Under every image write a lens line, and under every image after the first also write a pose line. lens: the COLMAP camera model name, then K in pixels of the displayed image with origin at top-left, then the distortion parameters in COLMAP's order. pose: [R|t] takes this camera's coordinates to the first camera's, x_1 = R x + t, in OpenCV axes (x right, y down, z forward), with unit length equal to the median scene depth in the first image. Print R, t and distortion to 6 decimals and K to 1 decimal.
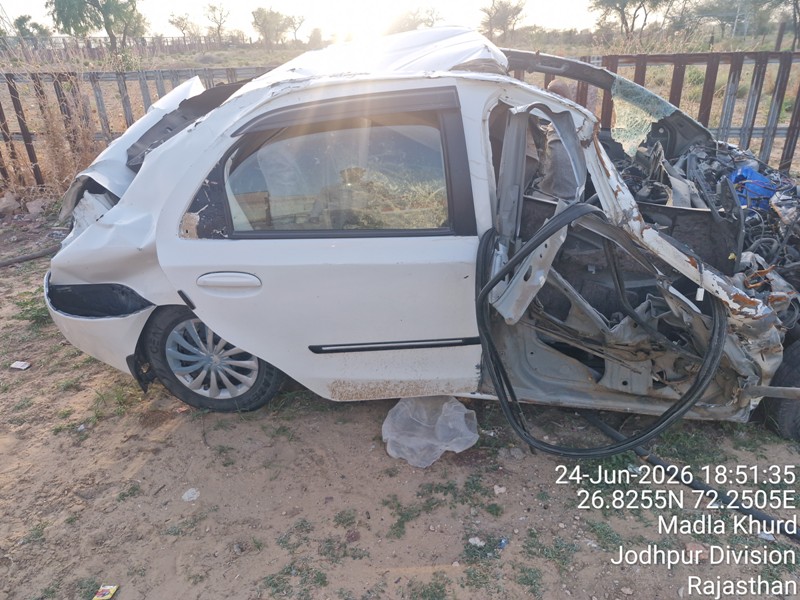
lens RADIAL K [[565.0, 0, 402.8], [0, 565.0, 307.7], [0, 0, 1]] dist [0.049155, -0.050118]
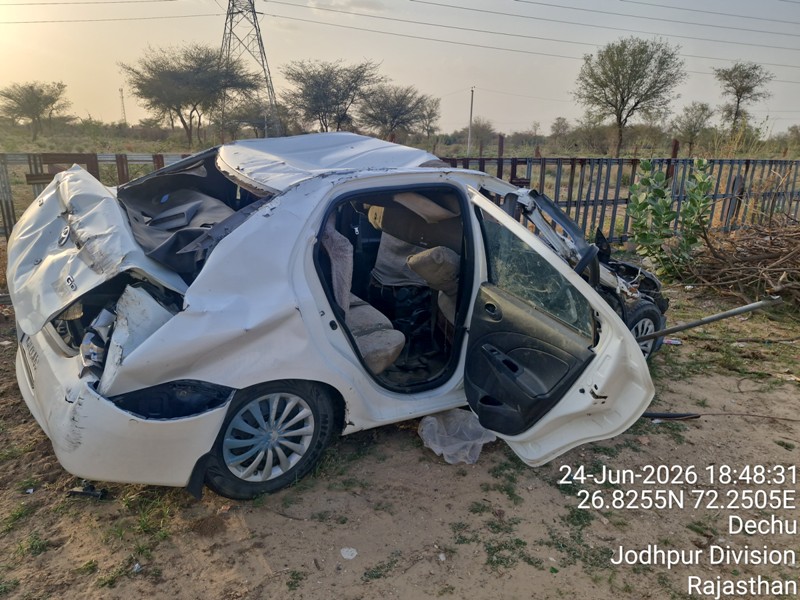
lens RADIAL K [[565.0, 0, 399.4], [0, 565.0, 300.9], [0, 0, 1]] dist [0.049155, -0.050118]
pose [[0.750455, -0.137061, 0.646554, -0.875828], [0.237047, 0.968993, -0.069726, -0.018859], [-0.616949, 0.205590, 0.759675, 0.067101]]
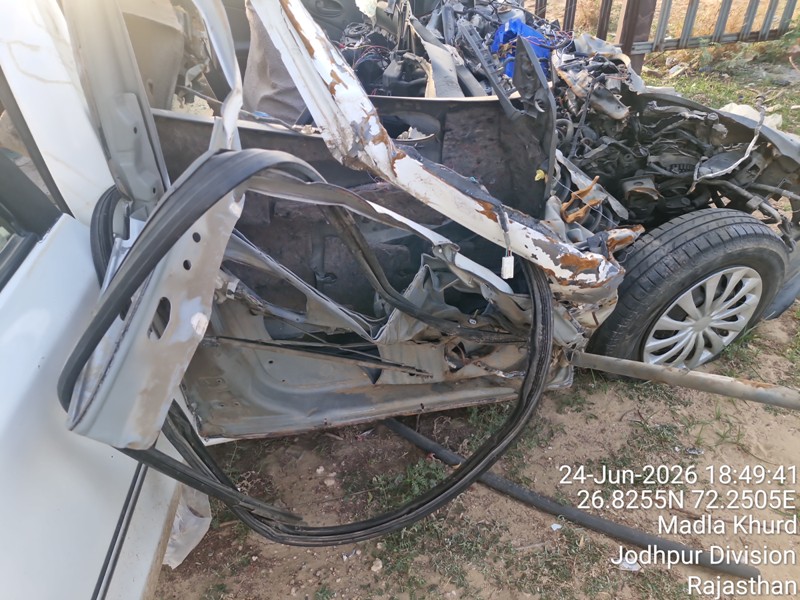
lens RADIAL K [[565.0, 0, 383.3], [0, 565.0, 300.6], [0, 0, 1]] dist [0.049155, -0.050118]
pose [[0.930388, -0.228578, 0.286584, 0.189262], [0.174490, 0.963685, 0.202151, -0.094739], [-0.322384, -0.138073, 0.936485, 0.403856]]
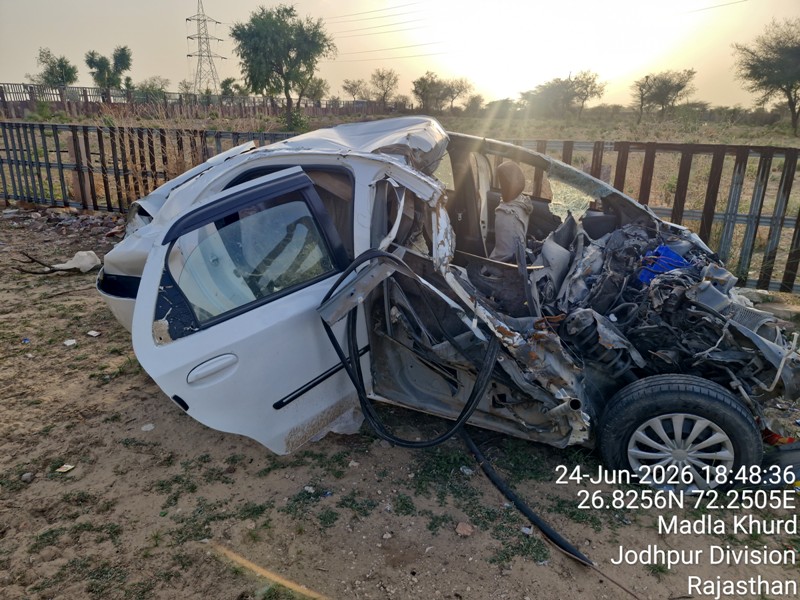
lens RADIAL K [[565.0, 0, 401.0], [0, 565.0, 298.7], [0, 0, 1]] dist [0.049155, -0.050118]
pose [[0.964199, 0.120904, -0.236012, 0.509393], [-0.147102, 0.984384, -0.096687, 0.057527], [0.220637, 0.127943, 0.966928, -0.256694]]
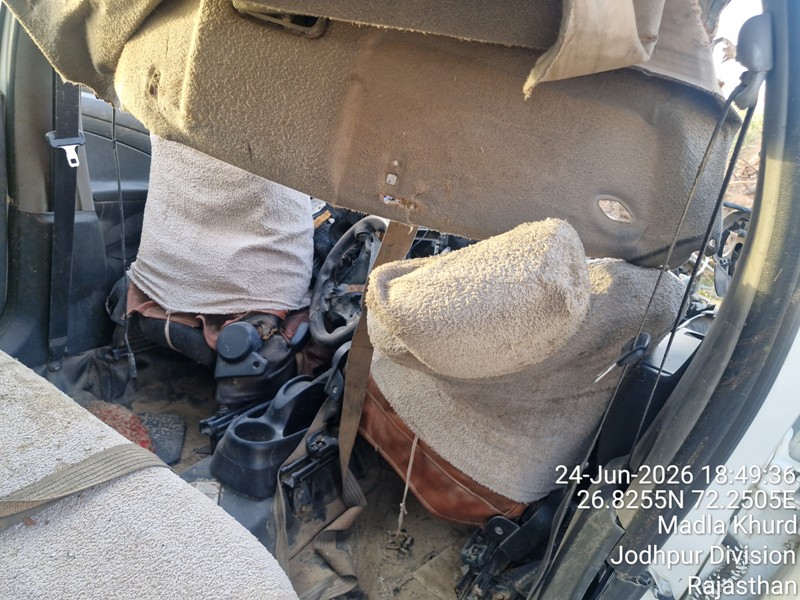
lens RADIAL K [[565.0, 0, 397.5], [0, 565.0, 293.3], [0, 0, 1]] dist [0.049155, -0.050118]
pose [[0.416330, -0.227404, 0.880316, -0.182302], [0.280379, 0.953142, 0.113616, -0.234816], [-0.864903, 0.199521, 0.460581, 0.955331]]
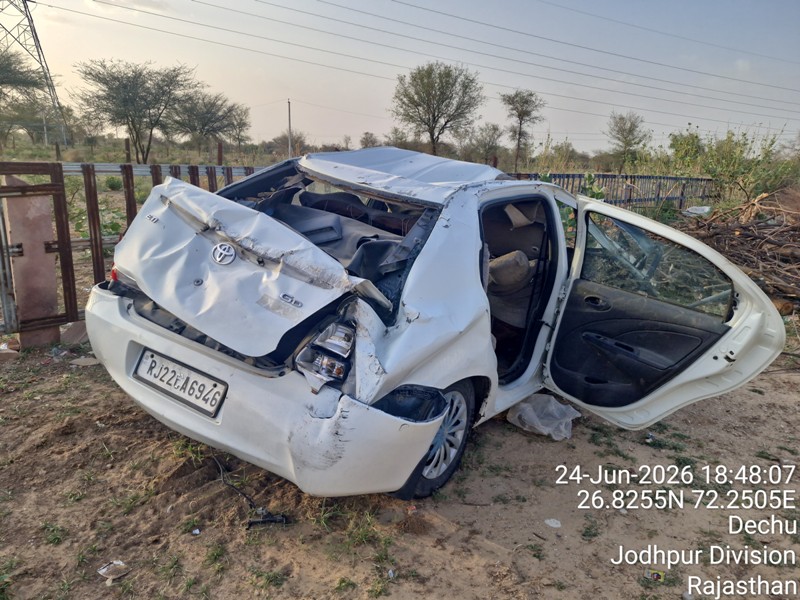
lens RADIAL K [[565.0, 0, 400.2], [0, 565.0, 302.5], [0, 0, 1]] dist [0.049155, -0.050118]
pose [[0.487891, -0.168981, 0.856392, -1.392944], [0.315538, 0.948884, 0.007468, -0.196996], [-0.813879, 0.266581, 0.516272, 0.518684]]
